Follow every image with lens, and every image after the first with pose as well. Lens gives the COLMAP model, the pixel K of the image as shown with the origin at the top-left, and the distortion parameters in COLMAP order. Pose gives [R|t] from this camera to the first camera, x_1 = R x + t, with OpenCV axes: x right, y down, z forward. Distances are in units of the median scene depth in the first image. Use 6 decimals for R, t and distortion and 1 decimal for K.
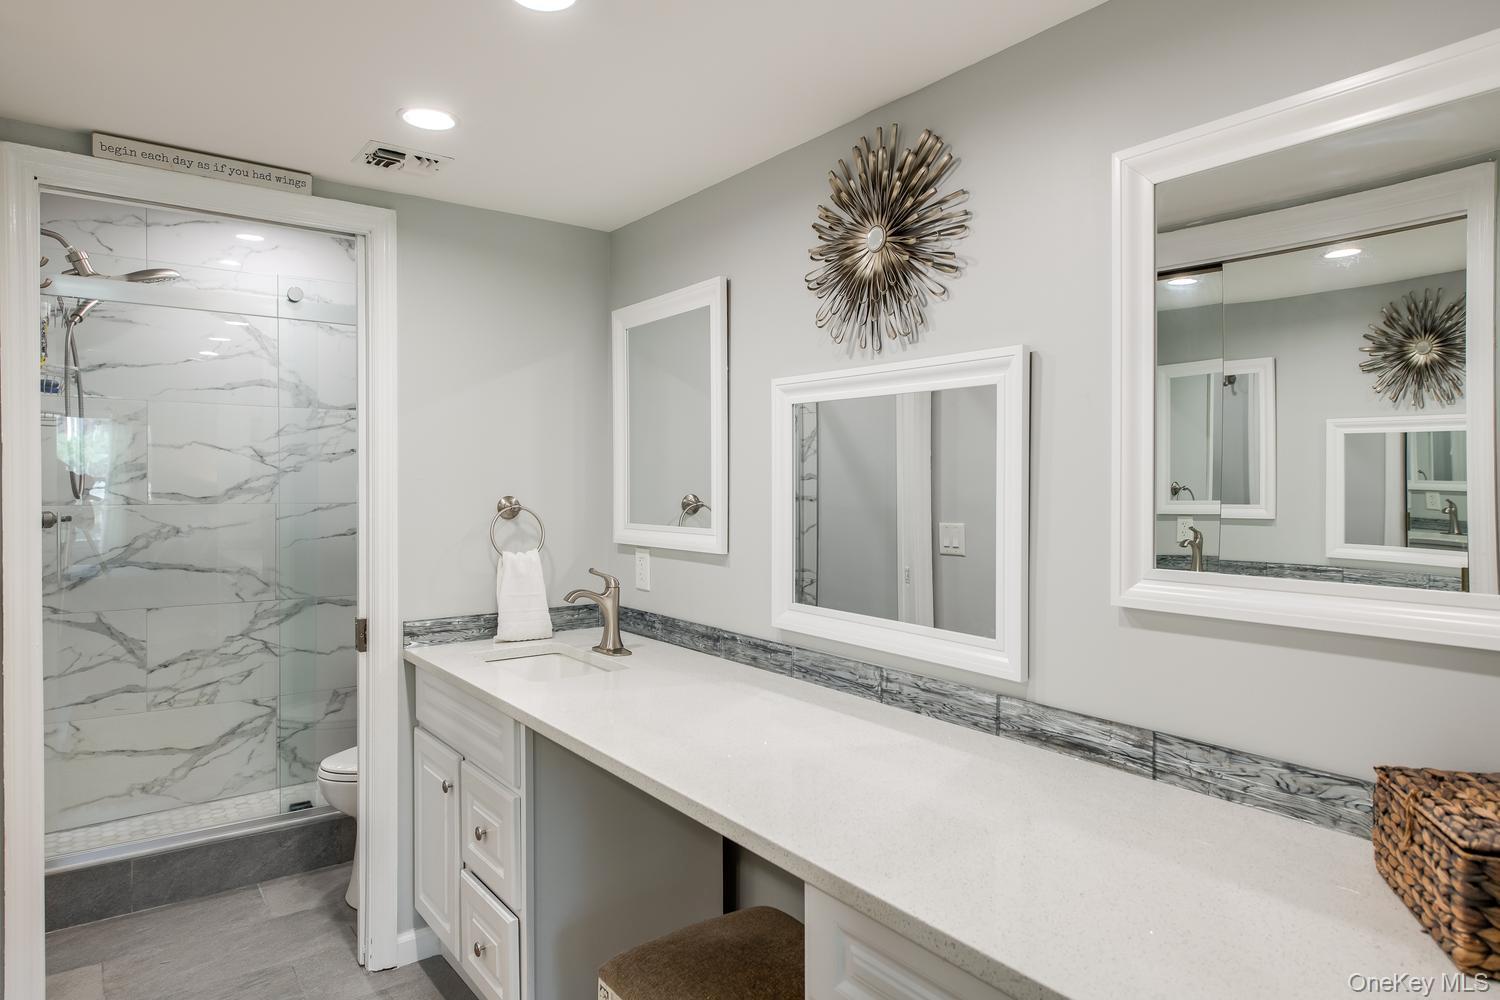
lens RADIAL K [[906.6, 0, 744.7], [0, 906.6, 499.0], [0, 0, 1]] dist [0.018631, -0.000219]
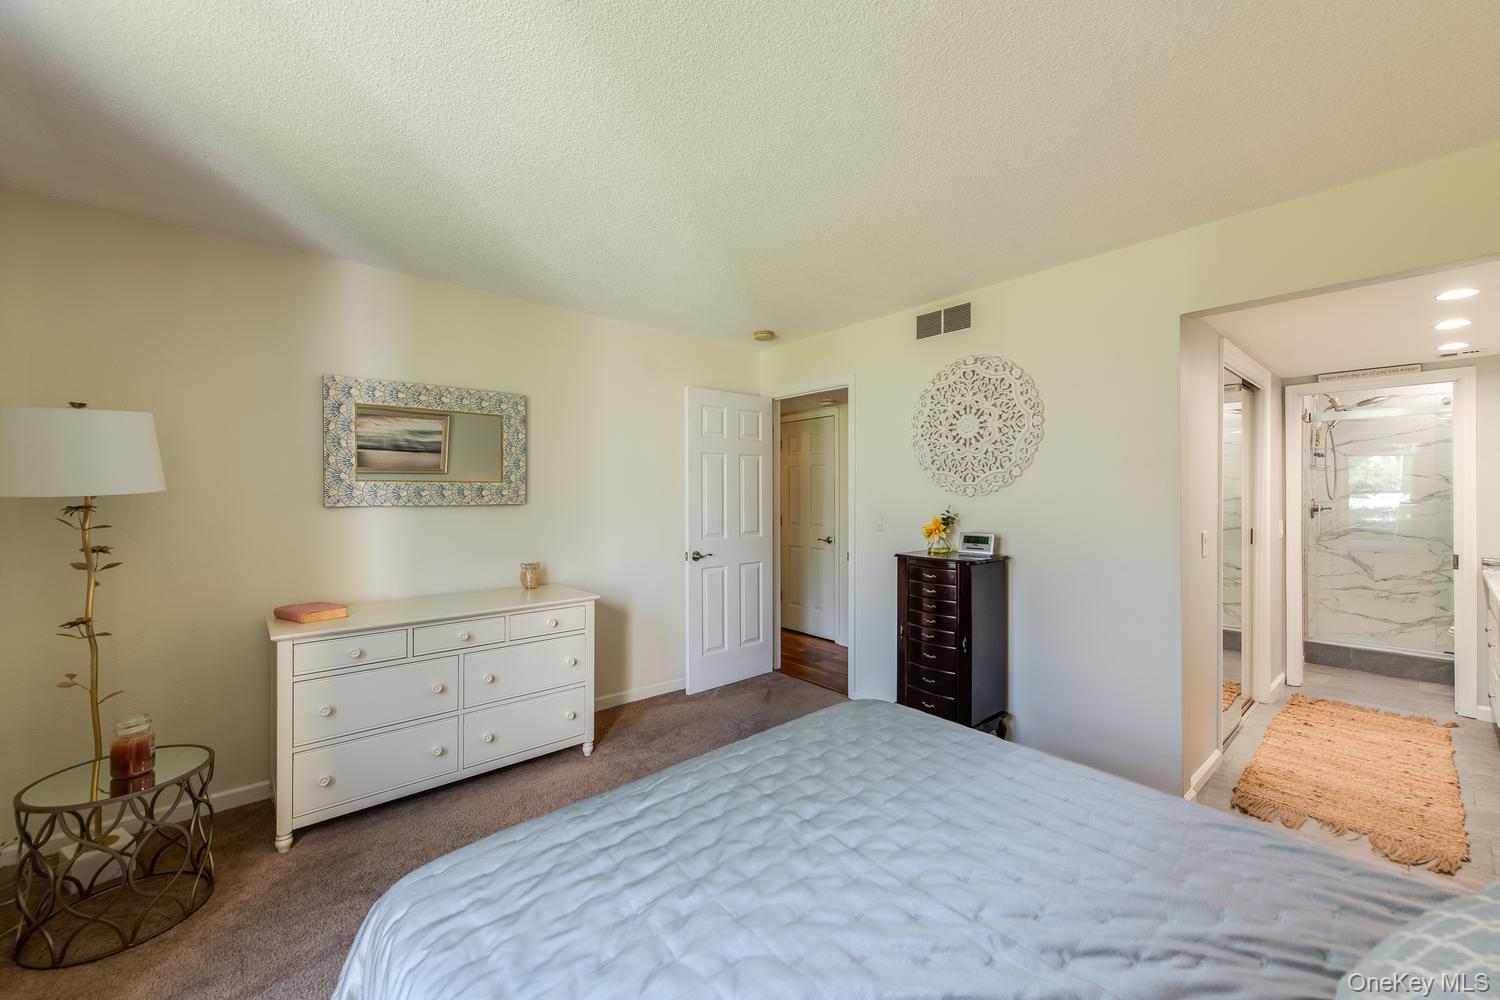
lens RADIAL K [[592.6, 0, 738.2], [0, 592.6, 495.9], [0, 0, 1]] dist [0.010366, -0.004627]
pose [[0.070632, -0.000448, -0.997502, 0.652048], [-0.015667, 0.999876, -0.001559, 0.015059], [0.997379, 0.015738, 0.070616, -0.605124]]
